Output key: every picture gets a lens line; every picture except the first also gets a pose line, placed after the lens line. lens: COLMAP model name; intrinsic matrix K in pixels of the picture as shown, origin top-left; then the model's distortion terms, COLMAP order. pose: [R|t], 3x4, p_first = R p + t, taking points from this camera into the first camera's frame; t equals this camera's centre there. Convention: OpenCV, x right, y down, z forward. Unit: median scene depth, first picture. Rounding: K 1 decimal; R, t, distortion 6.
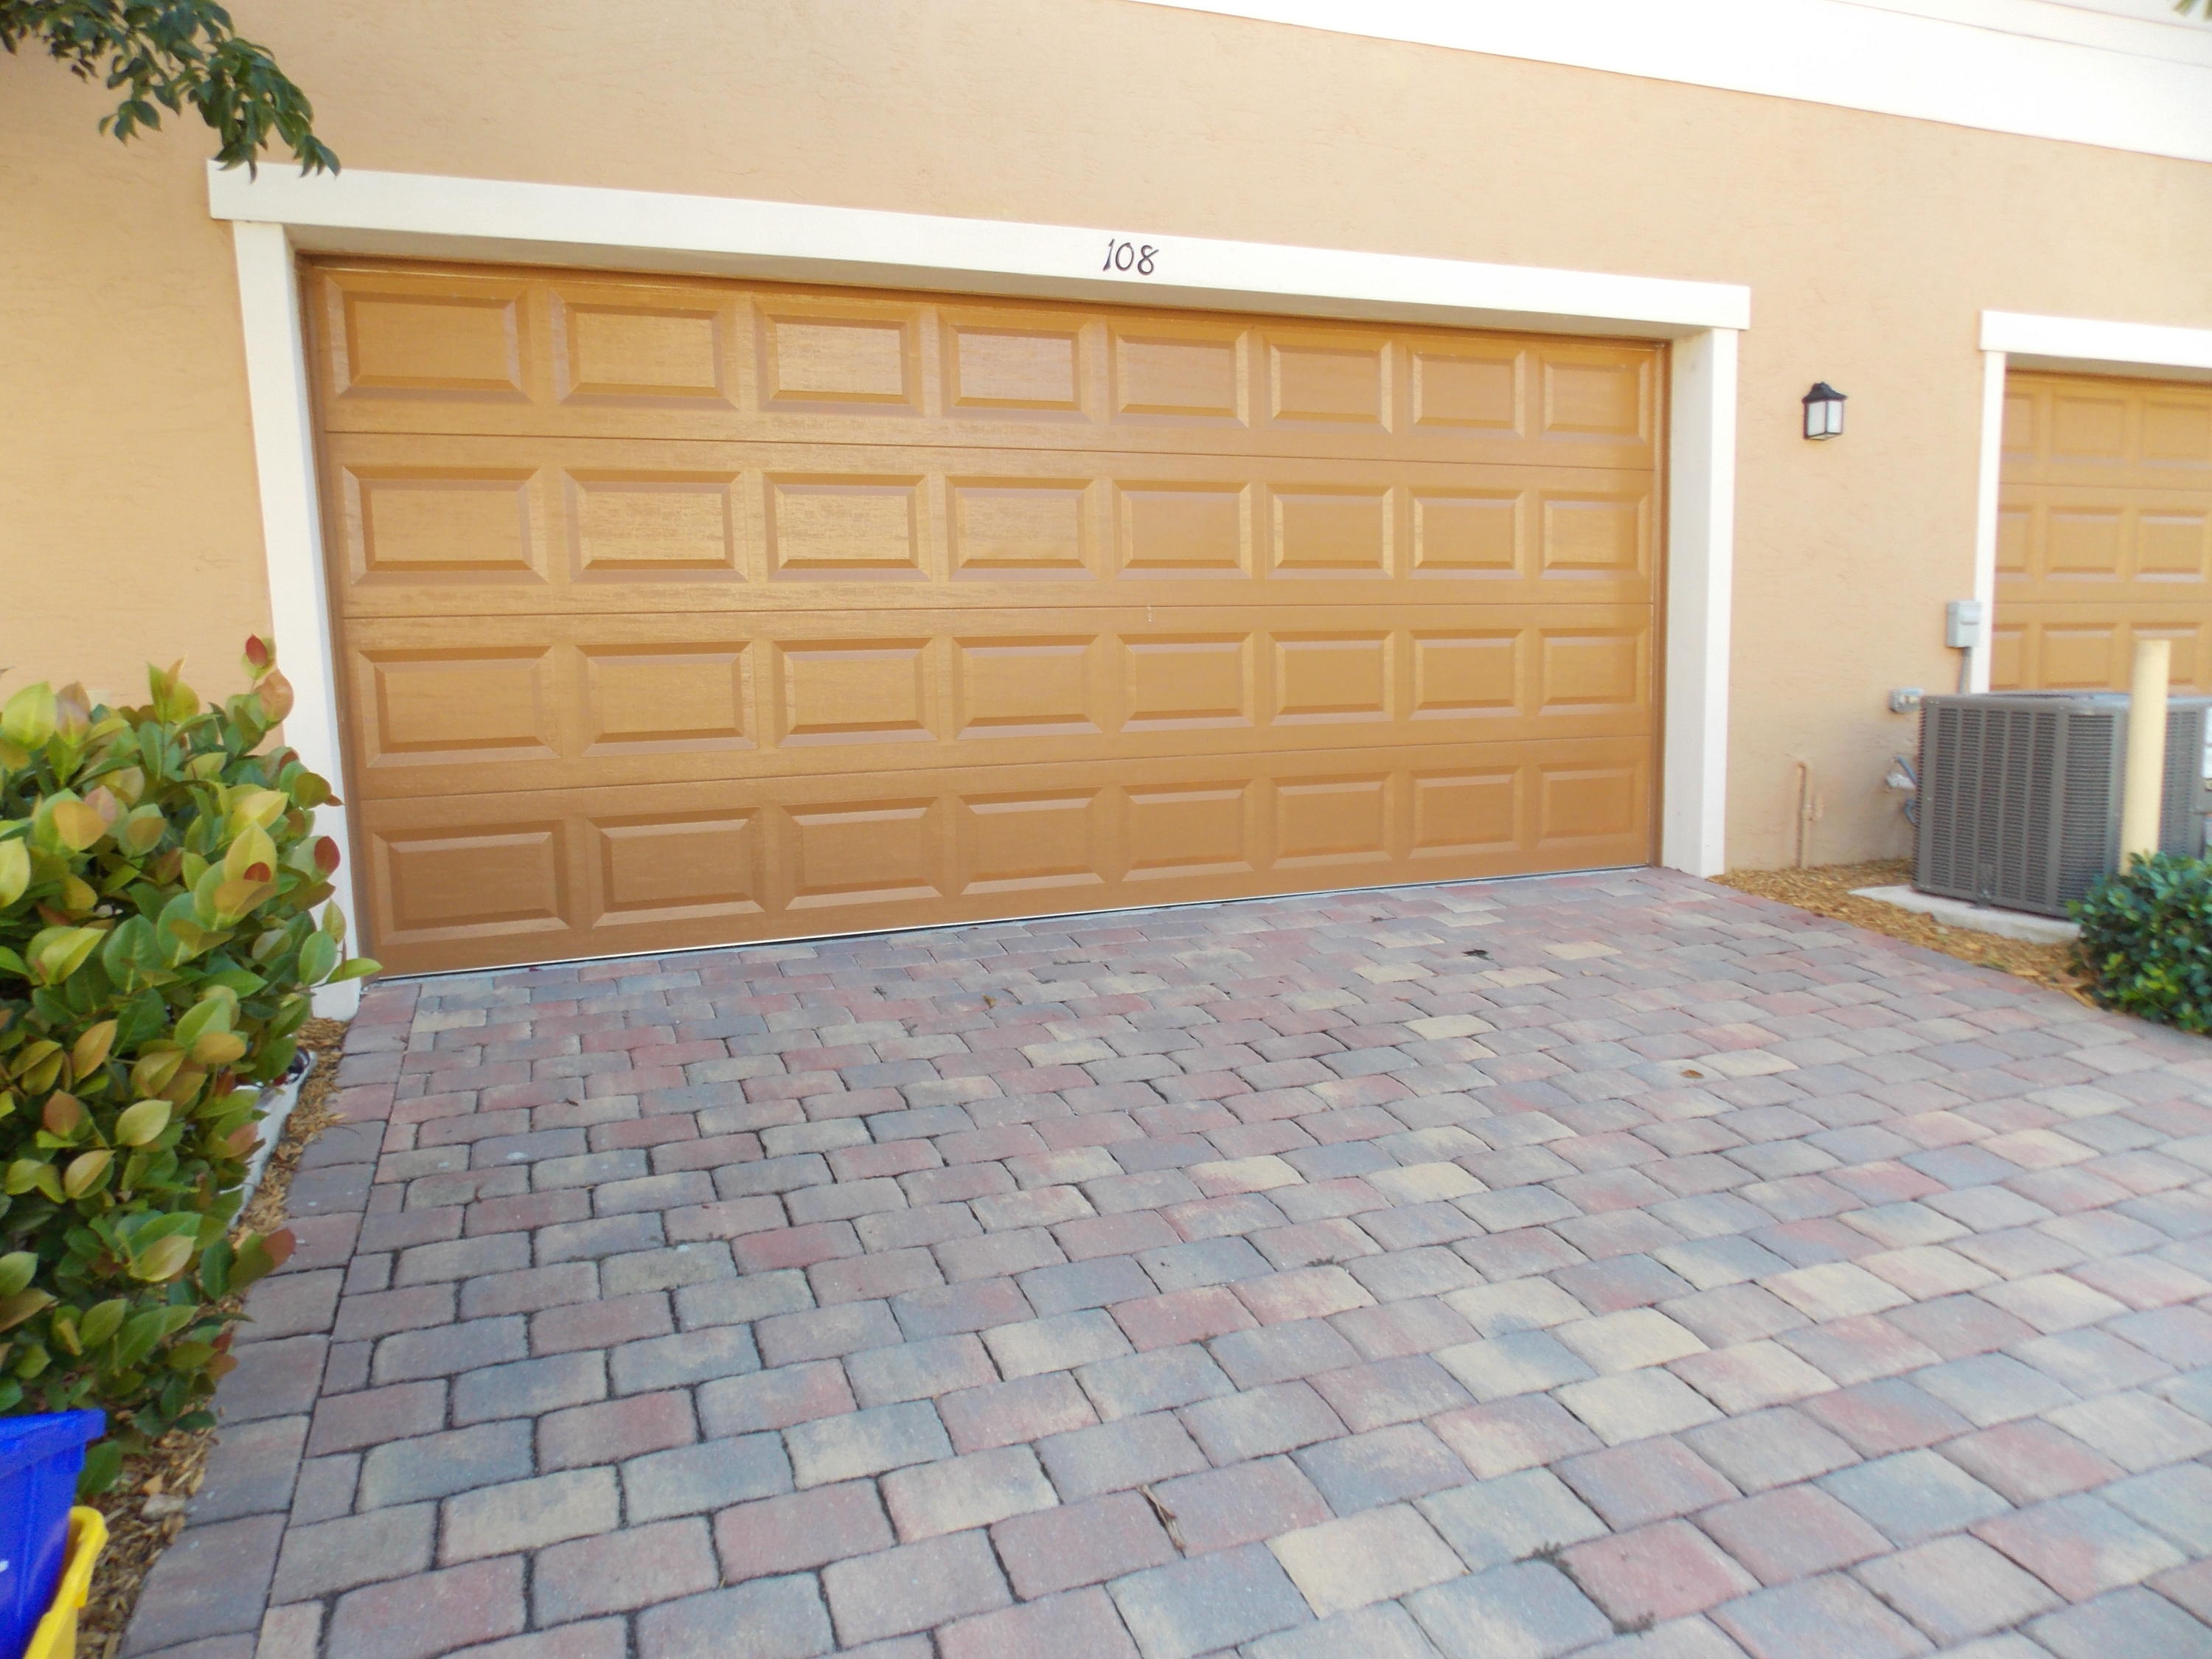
lens RADIAL K [[1477.6, 0, 1107.7], [0, 1477.6, 795.9], [0, 0, 1]] dist [0.014391, -0.005921]
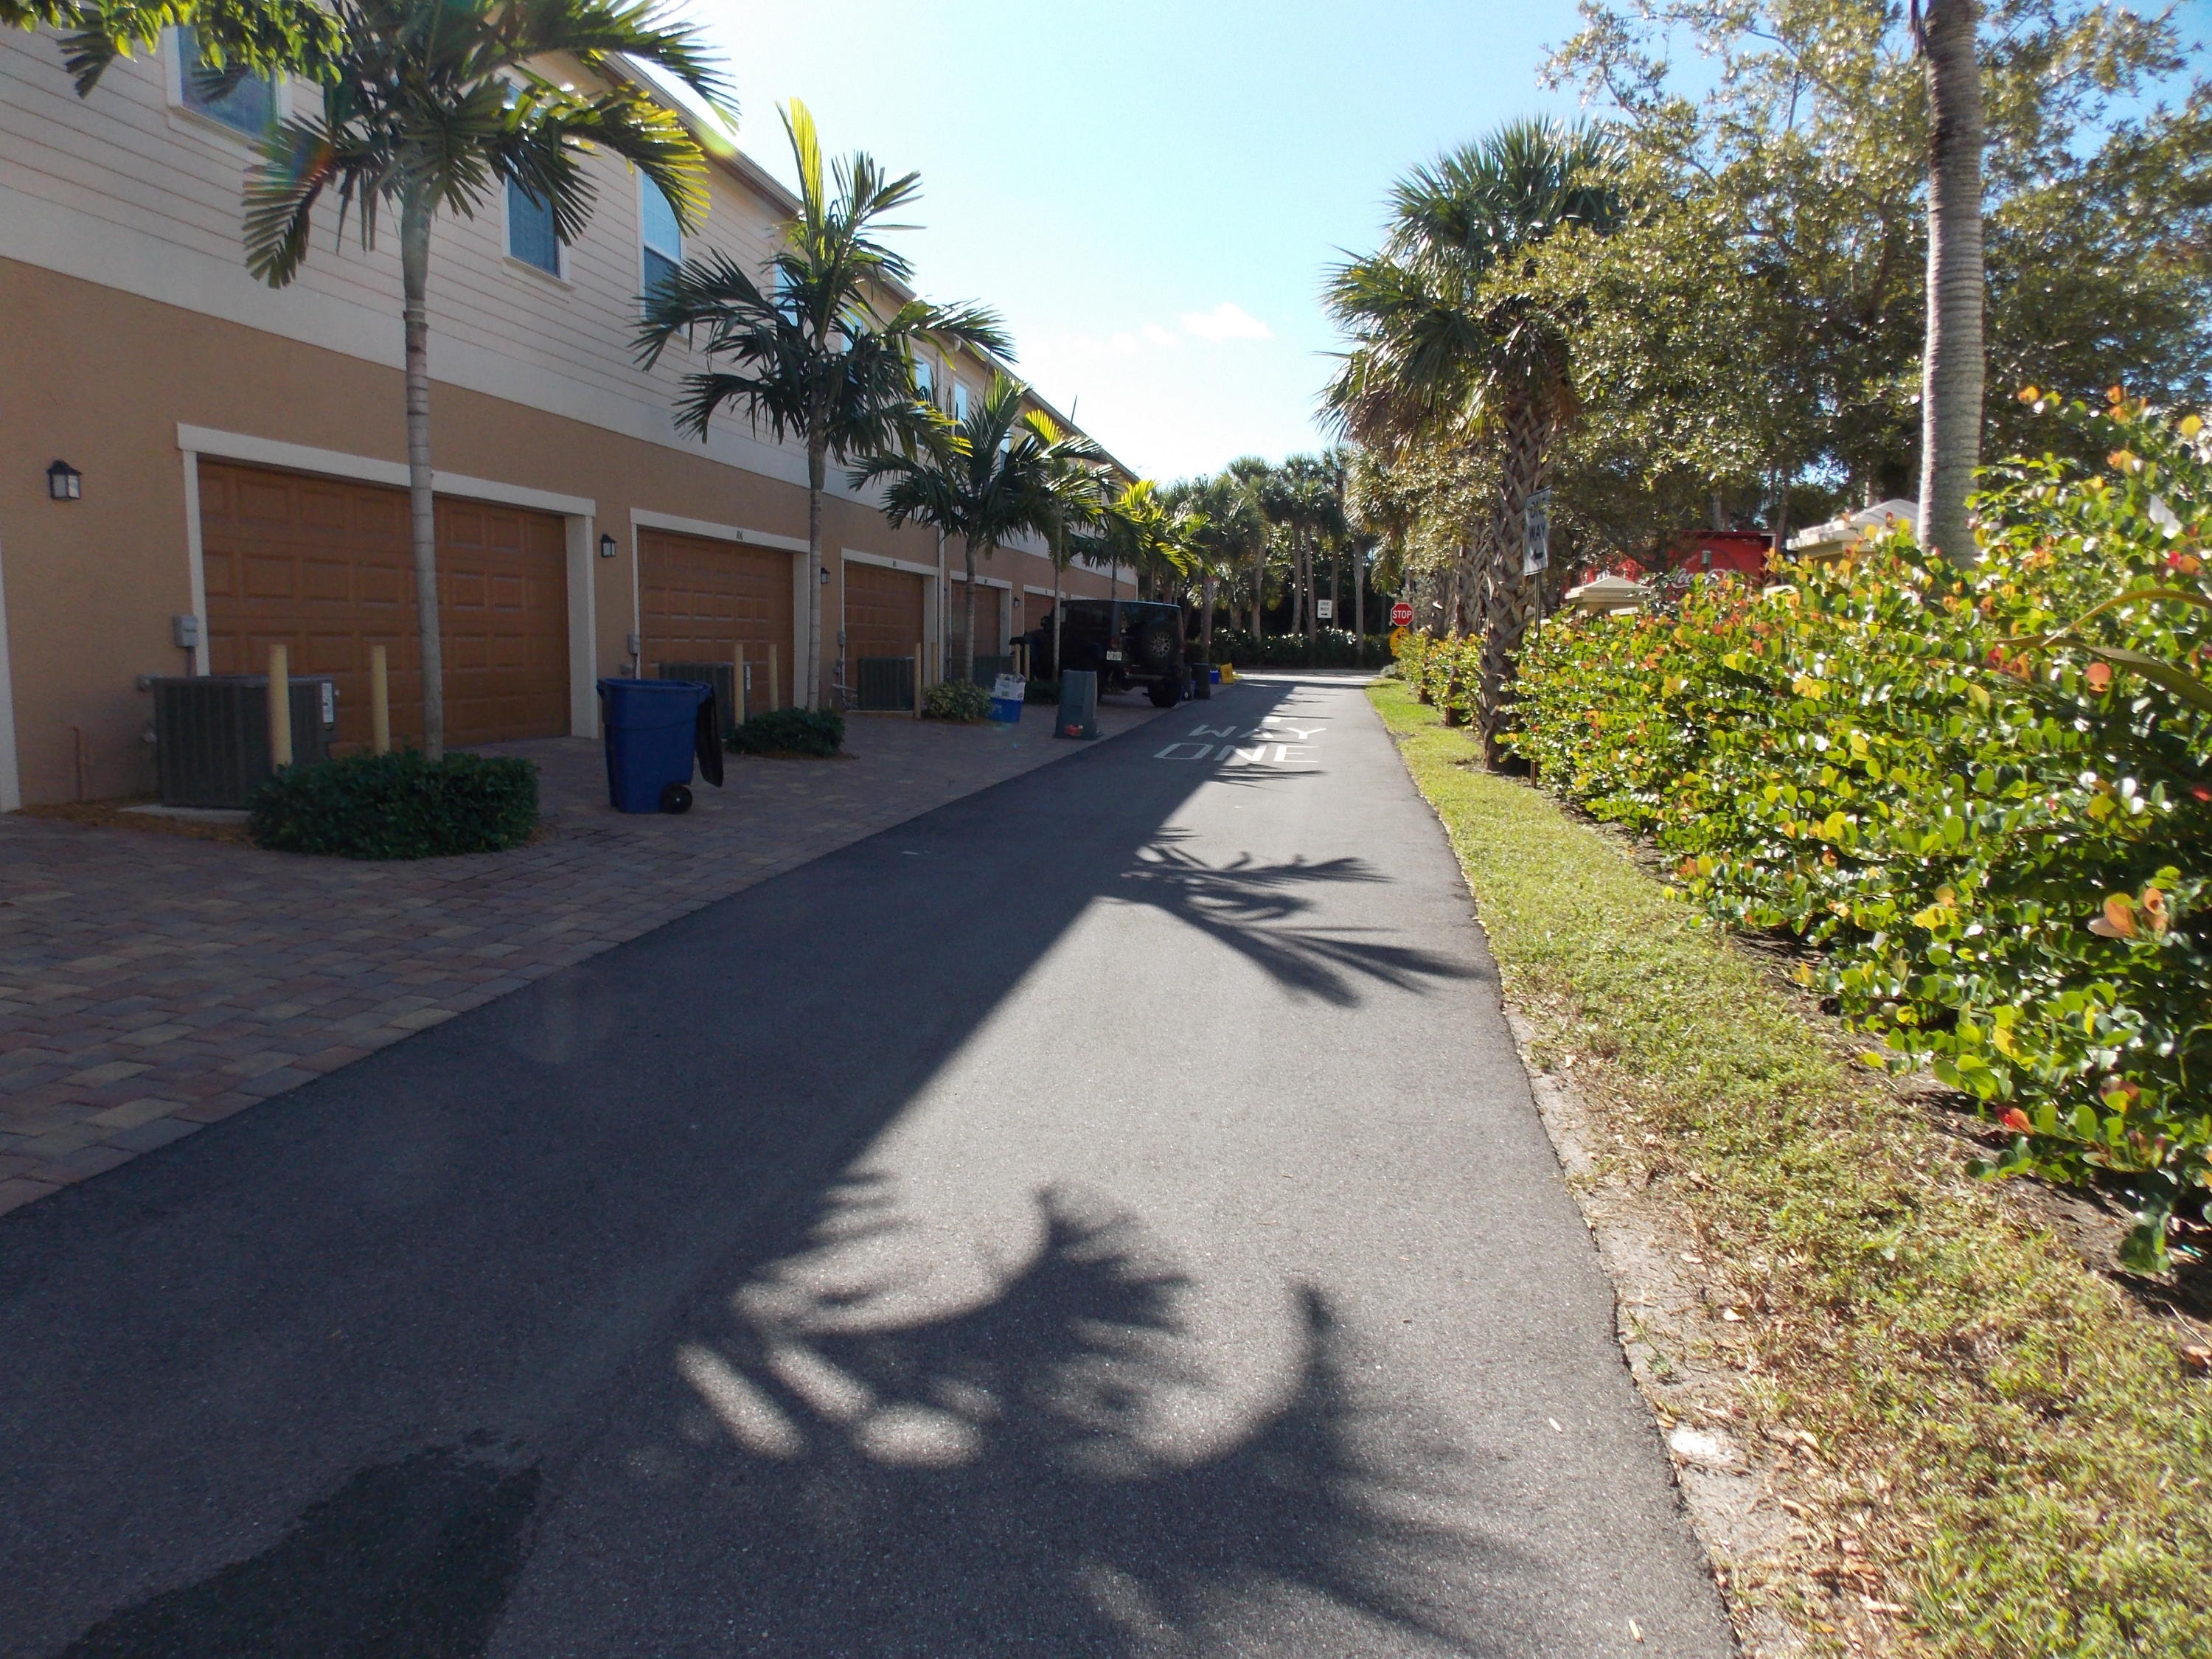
lens RADIAL K [[1477.6, 0, 1107.7], [0, 1477.6, 795.9], [0, 0, 1]] dist [0.014391, -0.005921]
pose [[0.518811, -0.076173, 0.851489, -0.246196], [0.073545, 0.996307, 0.044318, 0.055644], [-0.851720, 0.039630, 0.522497, -0.610623]]
